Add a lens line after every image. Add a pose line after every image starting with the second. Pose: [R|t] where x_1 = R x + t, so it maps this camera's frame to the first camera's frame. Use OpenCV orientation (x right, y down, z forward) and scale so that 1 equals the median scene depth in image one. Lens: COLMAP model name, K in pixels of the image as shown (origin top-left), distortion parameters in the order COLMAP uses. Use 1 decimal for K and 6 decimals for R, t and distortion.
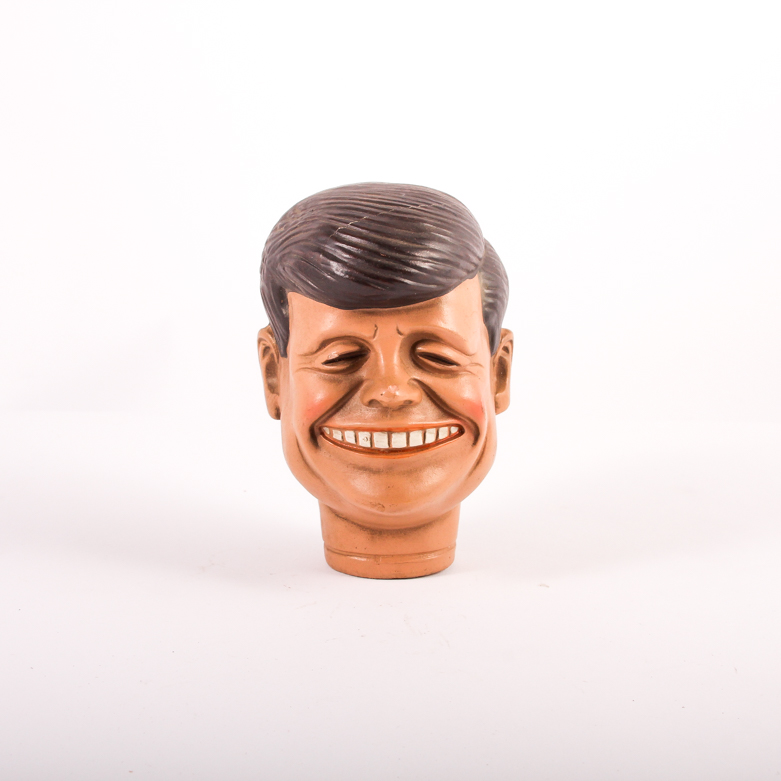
lens RADIAL K [[1458.3, 0, 389.1], [0, 1458.3, 391.3], [0, 0, 1]] dist [-0.024107, 0.000000]
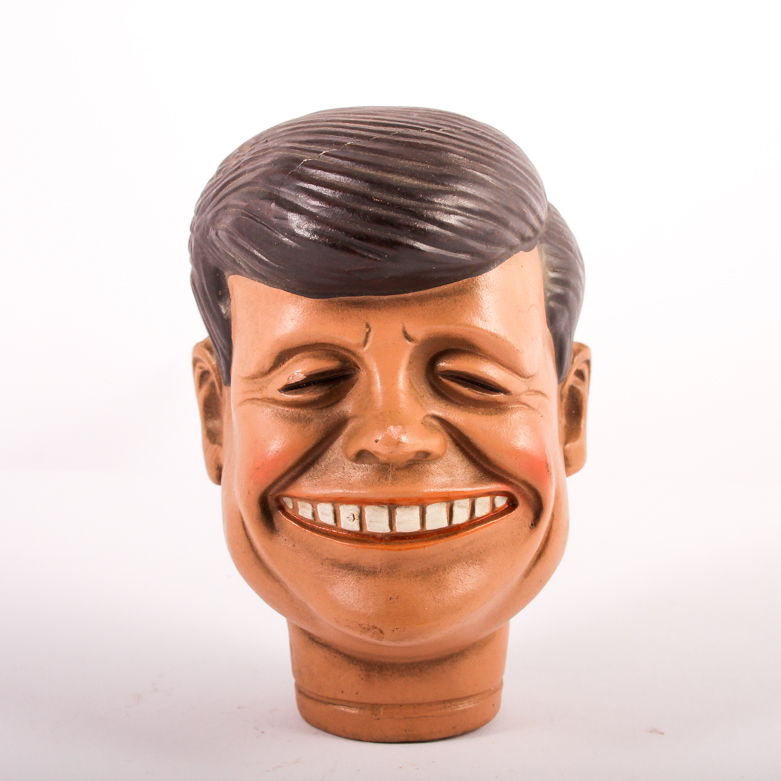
lens RADIAL K [[1458.3, 0, 391.9], [0, 1458.3, 386.0], [0, 0, 1]] dist [-0.024107, 0.000000]
pose [[0.999737, -0.002462, -0.022809, 0.013797], [0.001301, 0.998710, -0.050758, 0.009459], [0.022905, 0.050715, 0.998450, 0.399862]]
